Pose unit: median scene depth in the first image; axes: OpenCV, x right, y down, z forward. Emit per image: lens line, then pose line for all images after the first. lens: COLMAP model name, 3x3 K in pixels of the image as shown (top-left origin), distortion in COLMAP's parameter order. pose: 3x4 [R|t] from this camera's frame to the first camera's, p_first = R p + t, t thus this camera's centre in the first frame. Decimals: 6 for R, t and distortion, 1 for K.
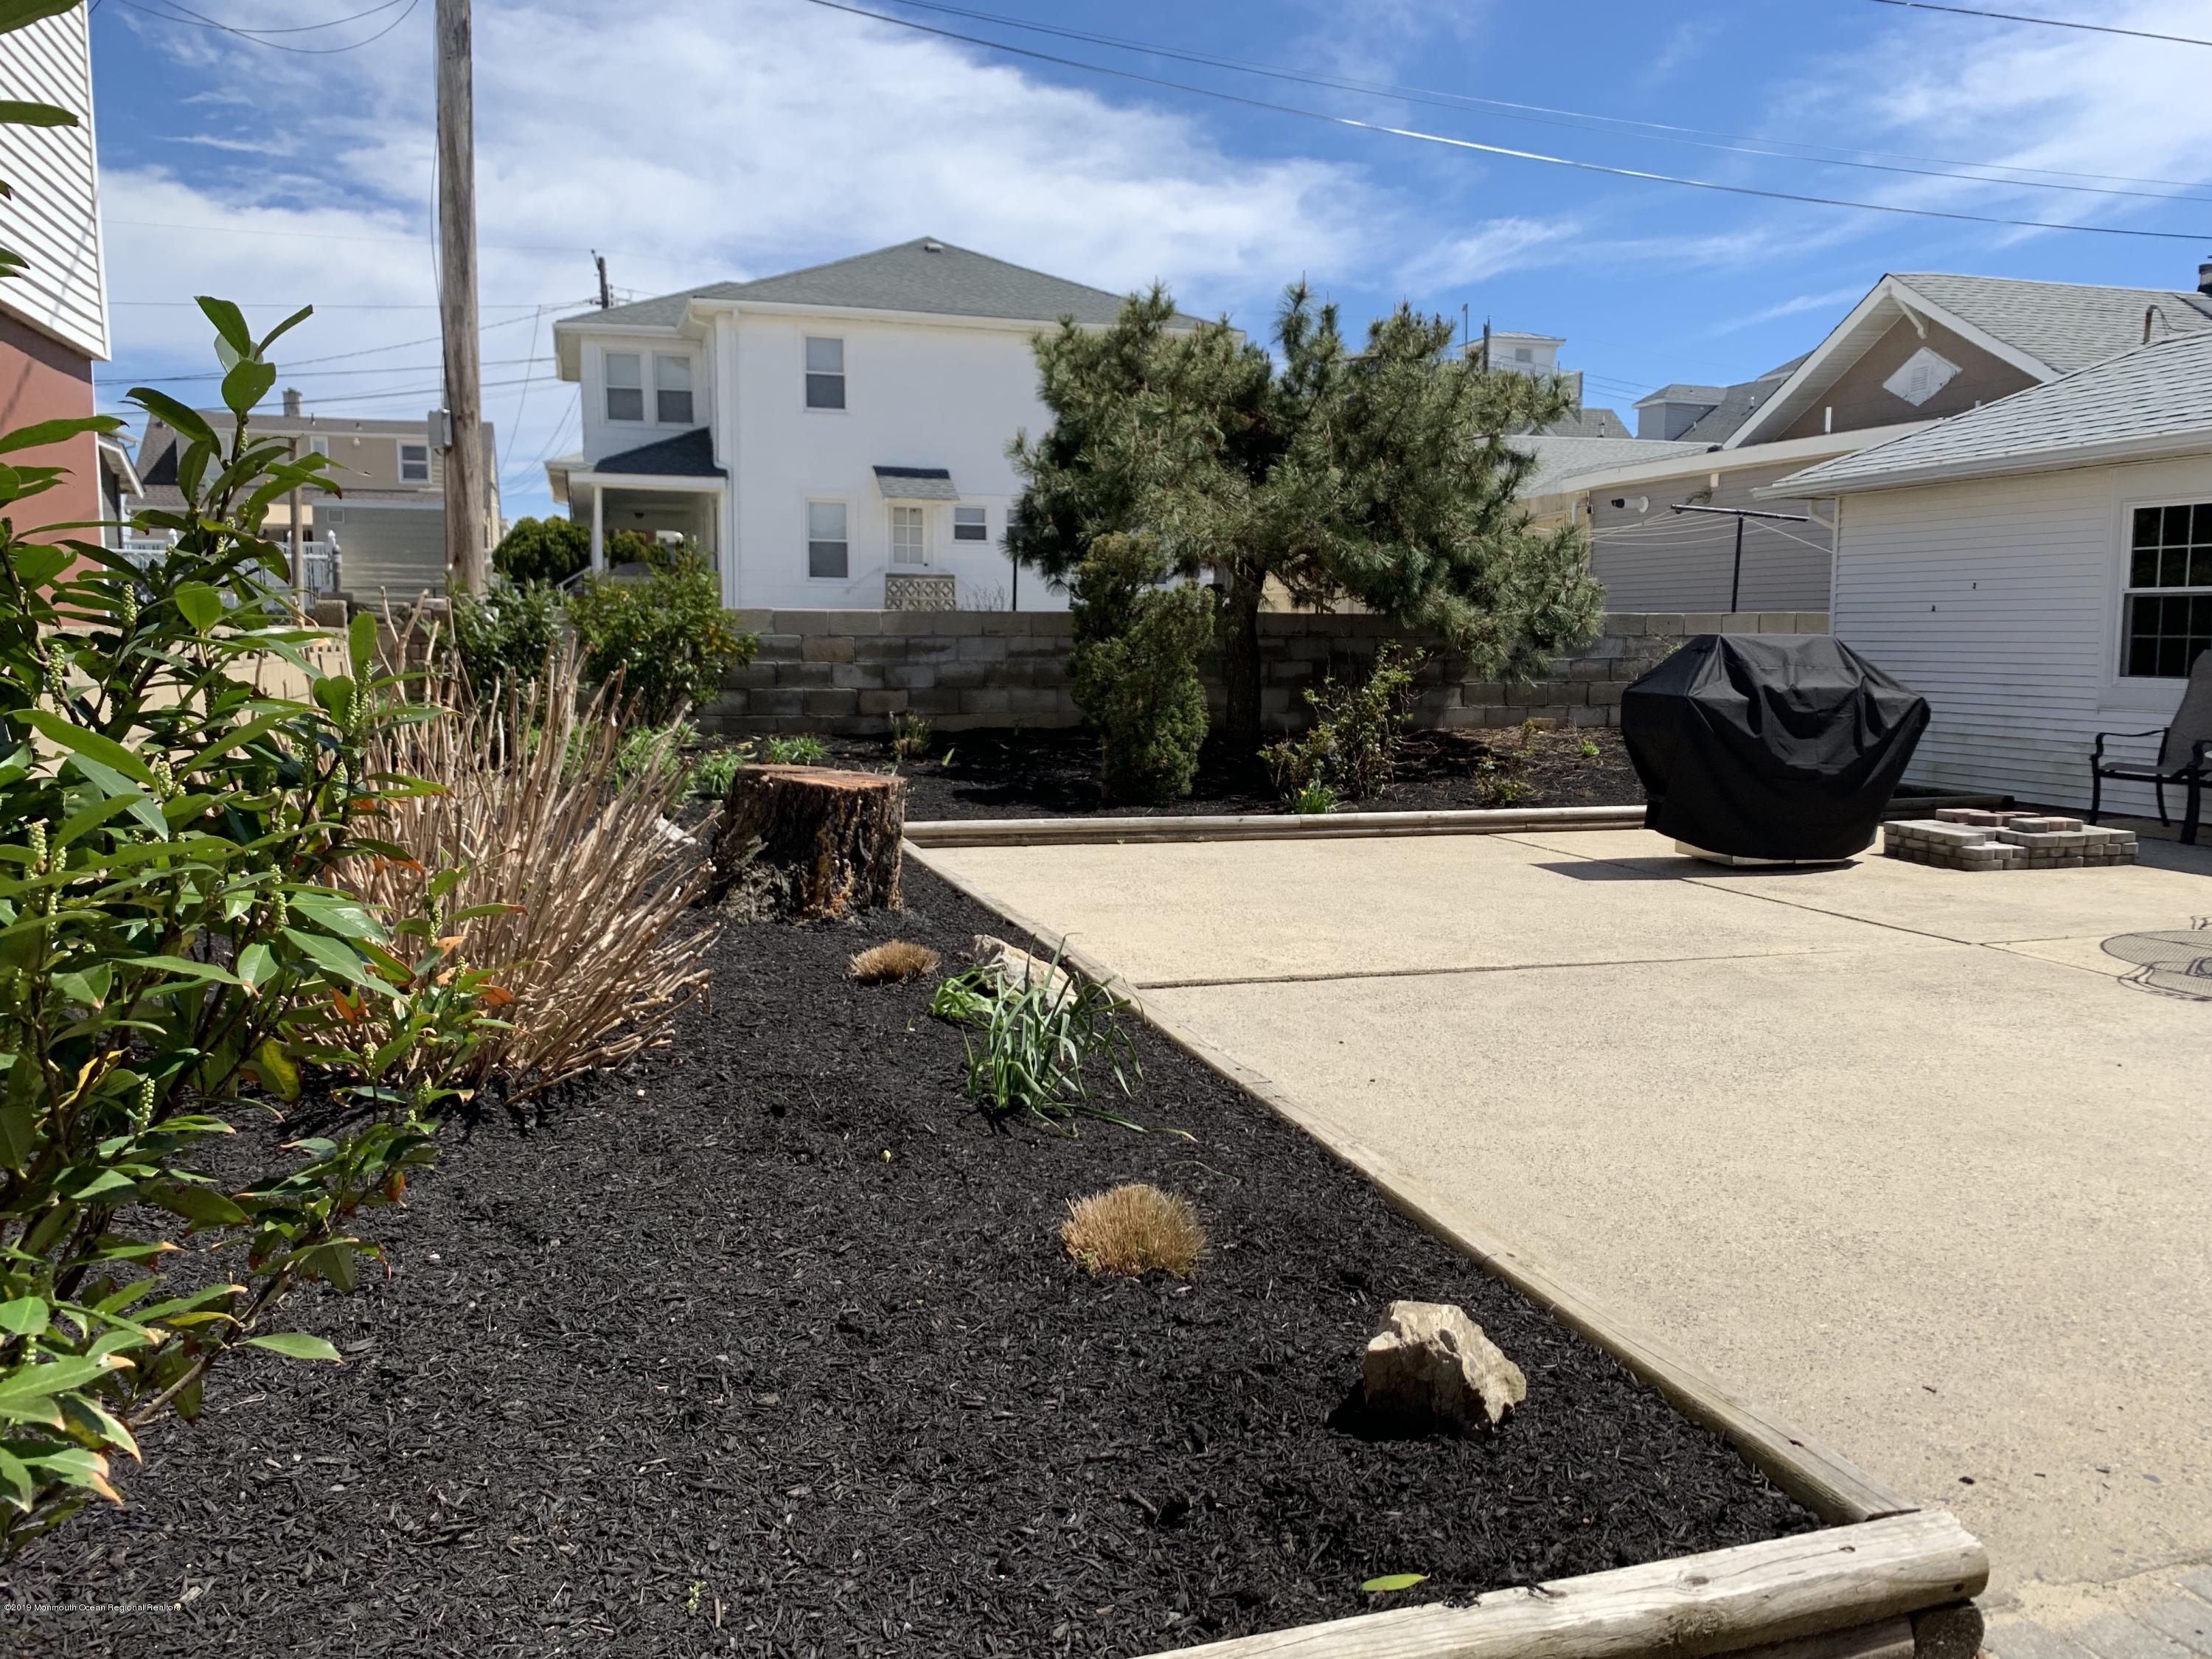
lens RADIAL K [[1674.3, 0, 1094.0], [0, 1674.3, 831.5], [0, 0, 1]] dist [0.023706, -0.023745]
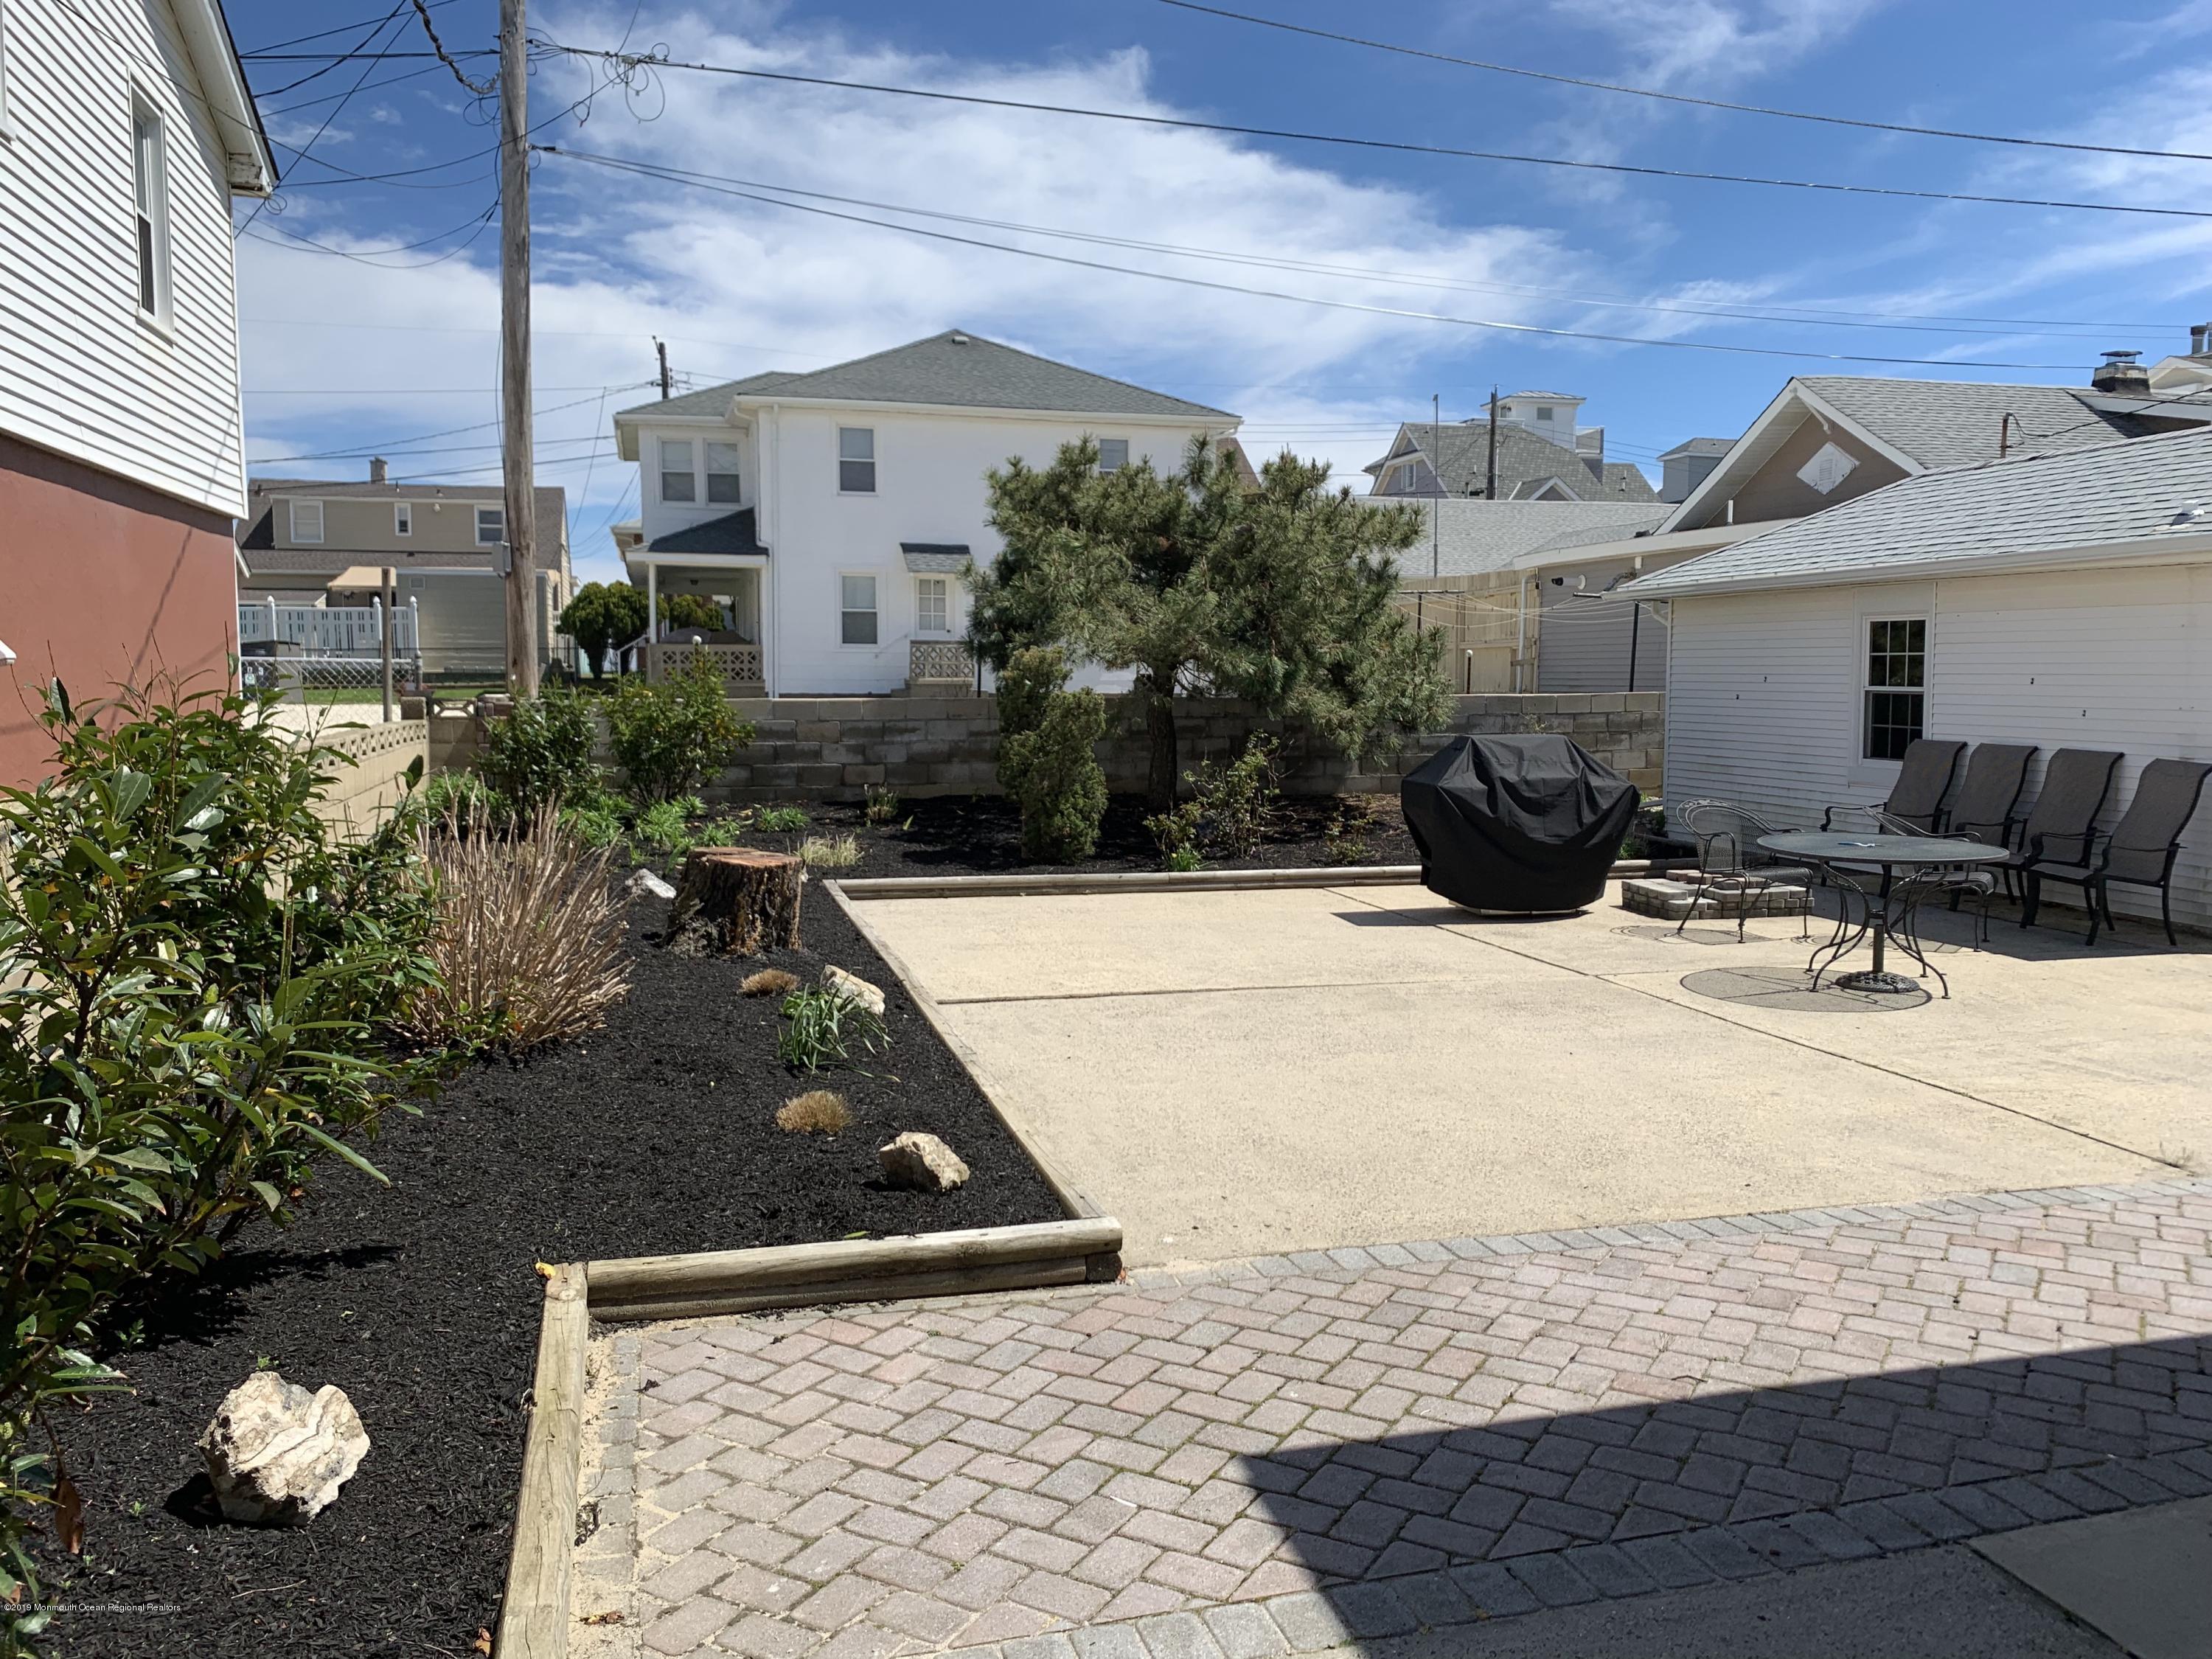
lens RADIAL K [[1674.3, 0, 1116.1], [0, 1674.3, 829.2], [0, 0, 1]] dist [0.023706, -0.023745]
pose [[0.999603, -0.000038, -0.028159, 0.104442], [-0.000599, 0.999744, -0.022602, -0.012647], [0.028153, 0.022610, 0.999348, -0.234230]]
